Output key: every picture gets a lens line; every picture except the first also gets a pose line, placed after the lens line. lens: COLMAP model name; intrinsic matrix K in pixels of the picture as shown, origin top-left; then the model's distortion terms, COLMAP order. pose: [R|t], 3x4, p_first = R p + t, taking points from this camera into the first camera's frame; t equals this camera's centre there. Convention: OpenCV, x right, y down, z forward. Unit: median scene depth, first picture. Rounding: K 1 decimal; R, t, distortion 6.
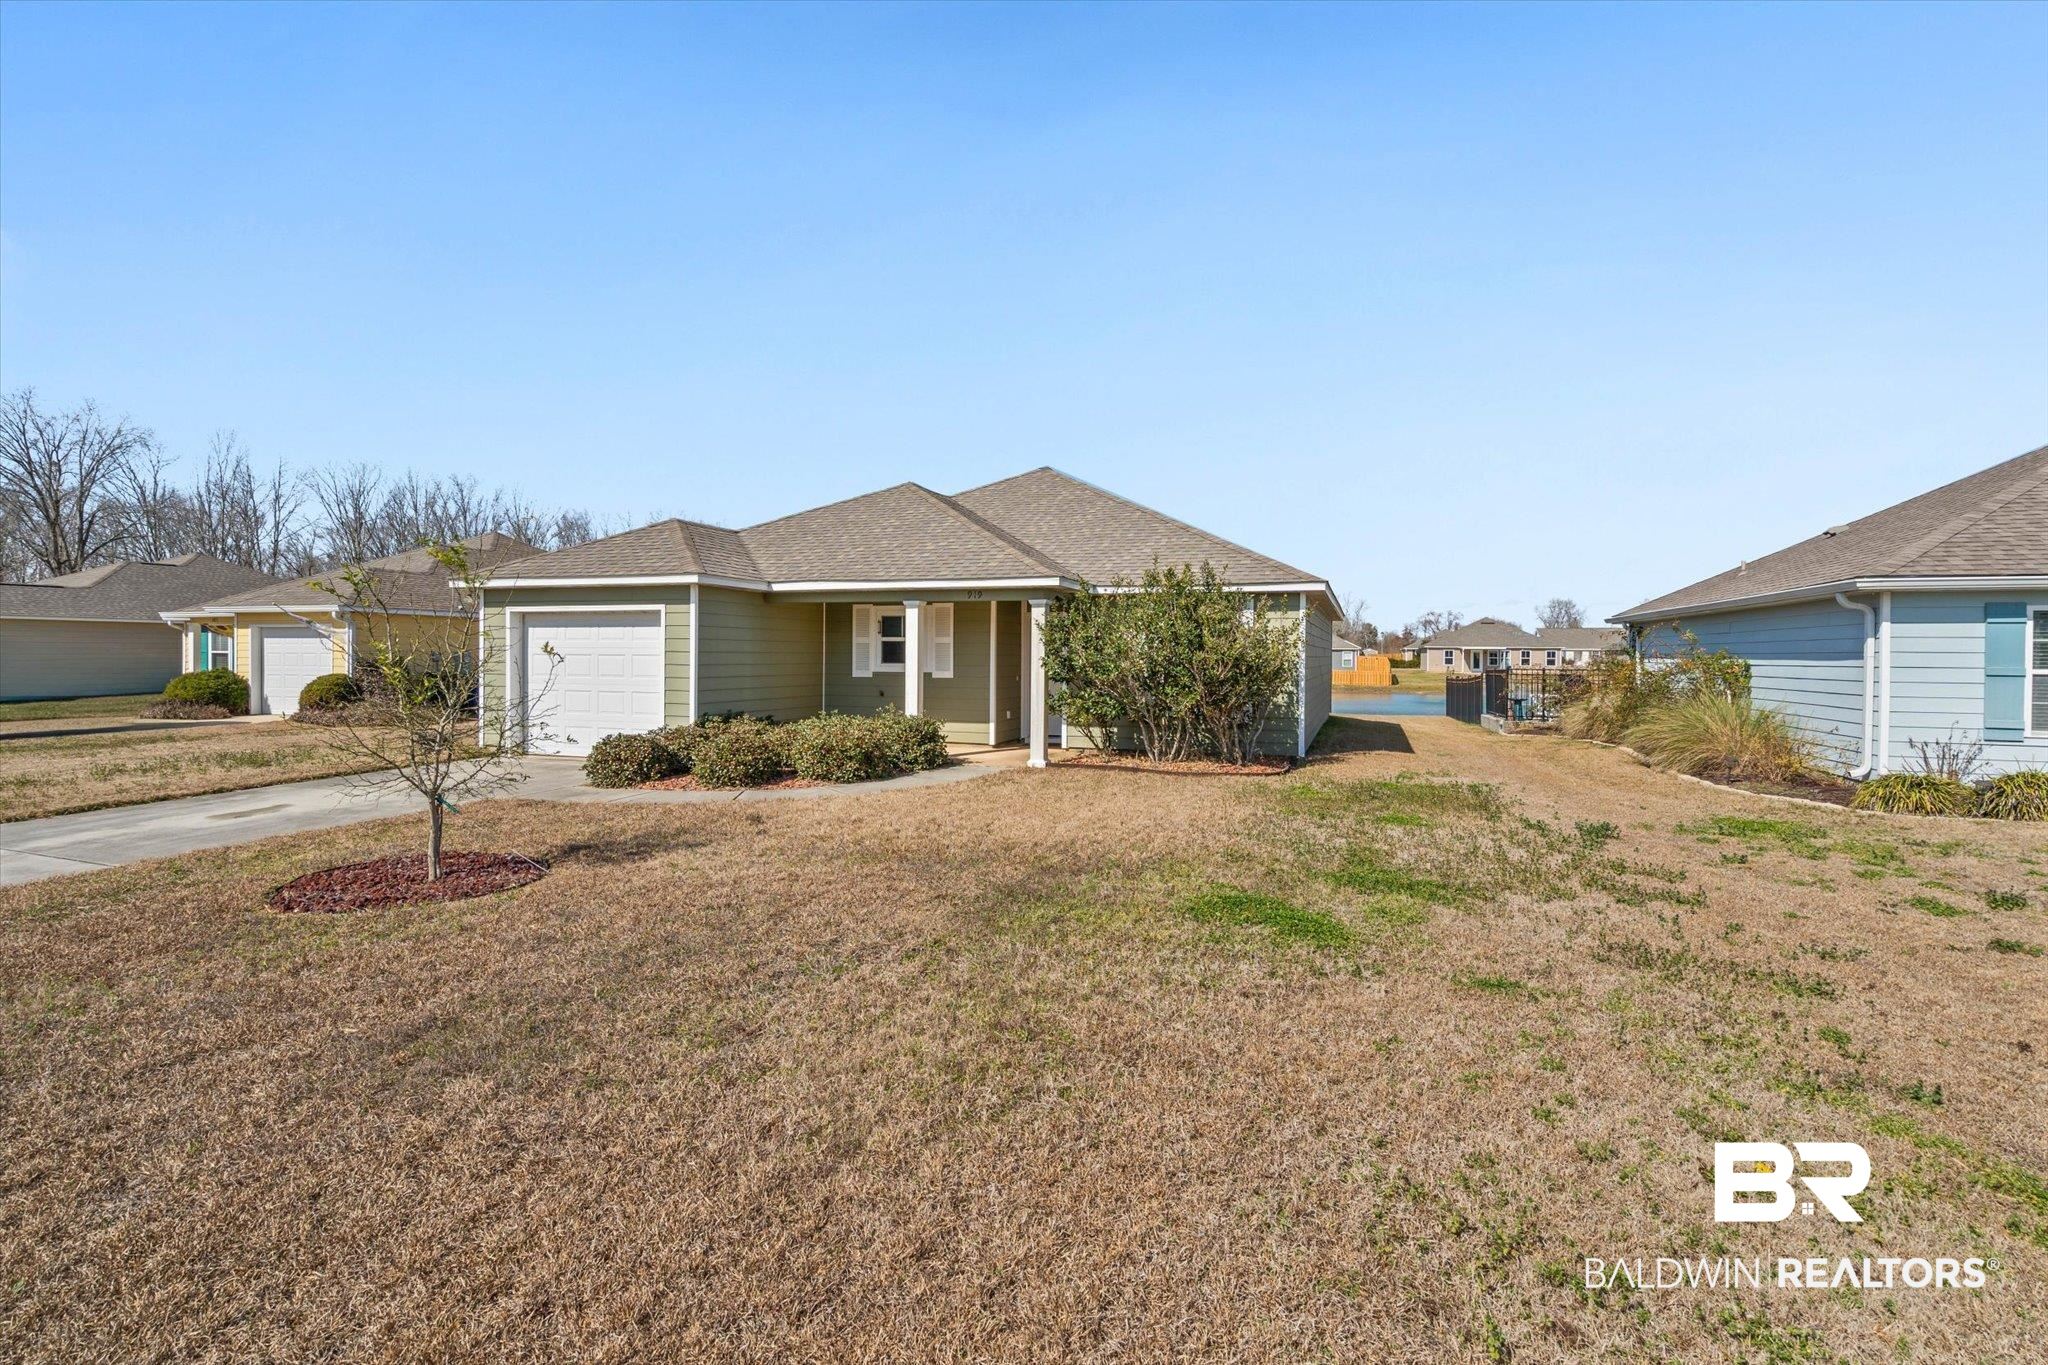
lens RADIAL K [[997.7, 0, 1019.2], [0, 997.7, 654.7], [0, 0, 1]] dist [0.003120, 0.000318]
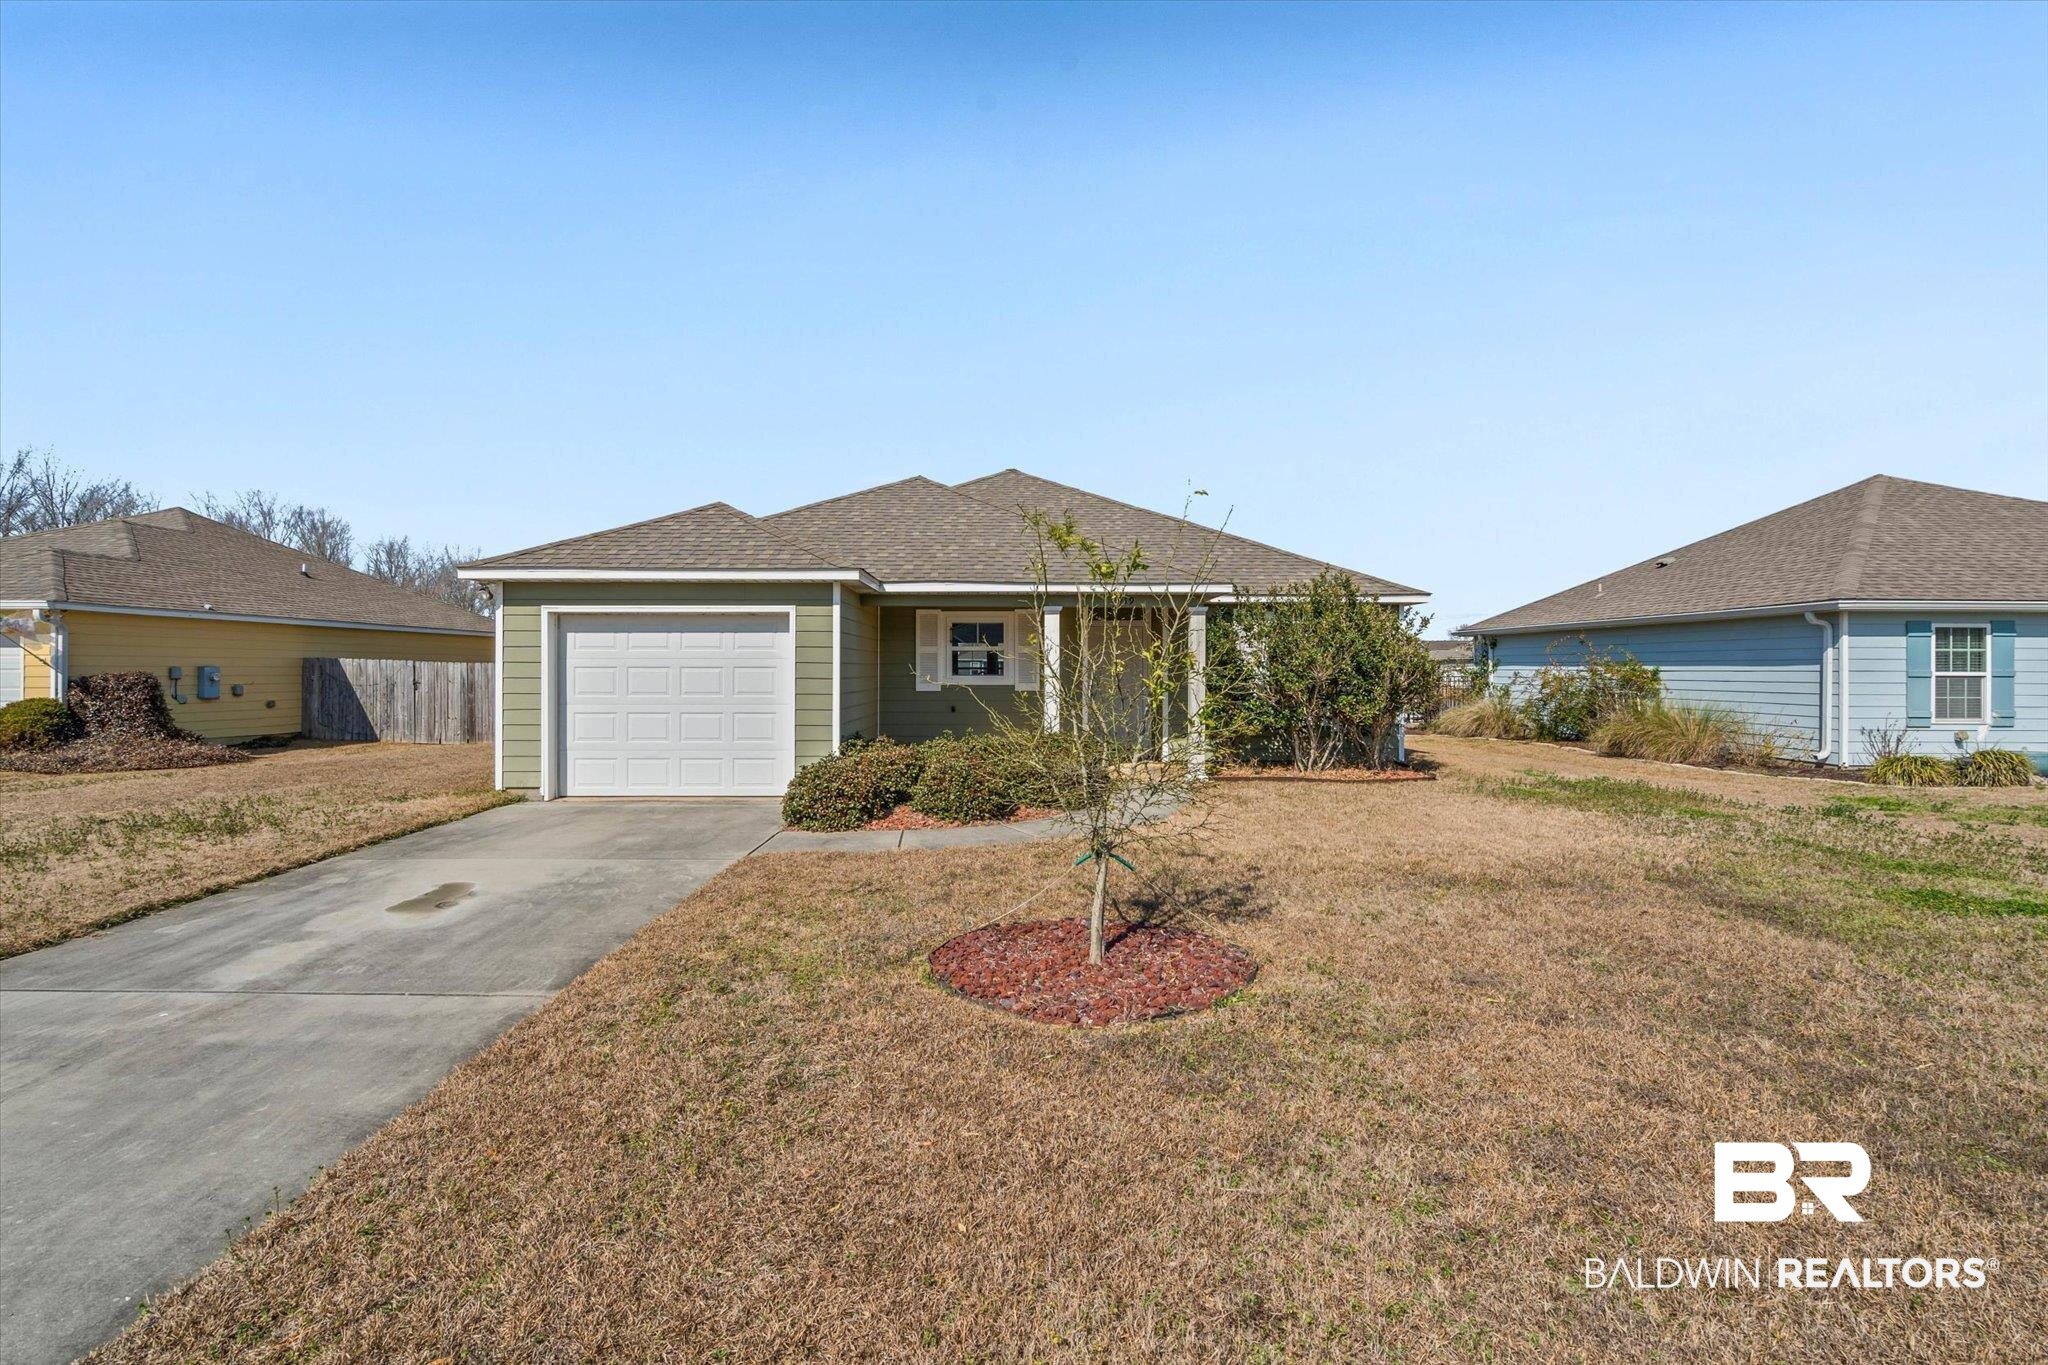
lens RADIAL K [[997.7, 0, 1019.2], [0, 997.7, 654.7], [0, 0, 1]] dist [0.003120, 0.000318]
pose [[0.935767, -0.001078, 0.352617, -0.475678], [0.004991, 0.999936, -0.010189, -0.000421], [-0.352583, 0.011294, 0.935712, 0.162388]]
